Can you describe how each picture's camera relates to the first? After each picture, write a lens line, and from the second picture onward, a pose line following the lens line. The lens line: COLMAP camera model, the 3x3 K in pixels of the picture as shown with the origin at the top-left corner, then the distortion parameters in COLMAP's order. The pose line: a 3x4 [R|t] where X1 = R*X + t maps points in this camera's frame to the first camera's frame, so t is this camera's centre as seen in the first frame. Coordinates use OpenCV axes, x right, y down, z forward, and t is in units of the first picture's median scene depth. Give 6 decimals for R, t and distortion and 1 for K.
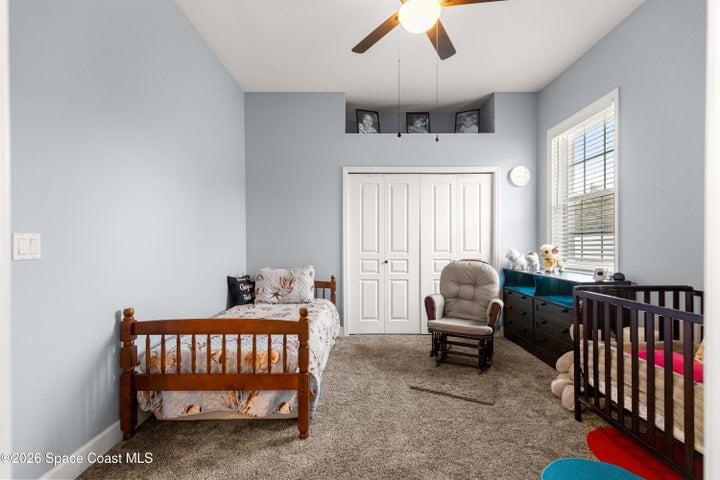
lens RADIAL K [[323.7, 0, 364.3], [0, 323.7, 240.4], [0, 0, 1]] dist [0.003425, -0.000057]
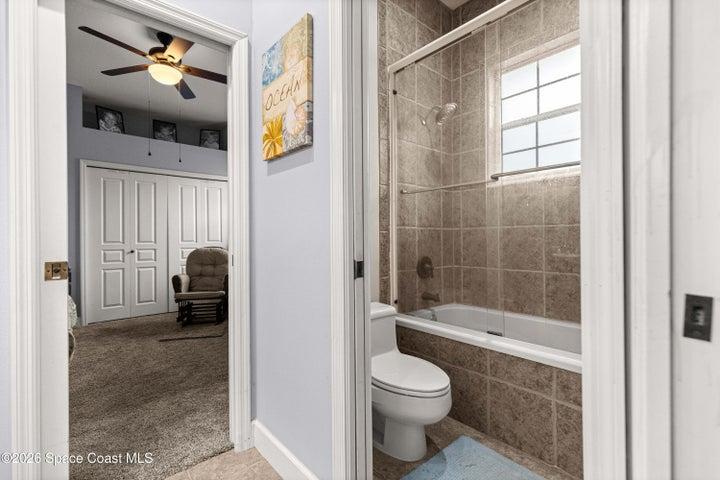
lens RADIAL K [[323.7, 0, 364.3], [0, 323.7, 240.4], [0, 0, 1]] dist [0.003425, -0.000057]
pose [[0.757042, -0.006188, 0.653337, -0.056923], [0.000223, 0.999958, 0.009212, 0.018798], [-0.653366, -0.006828, 0.757011, -0.357957]]
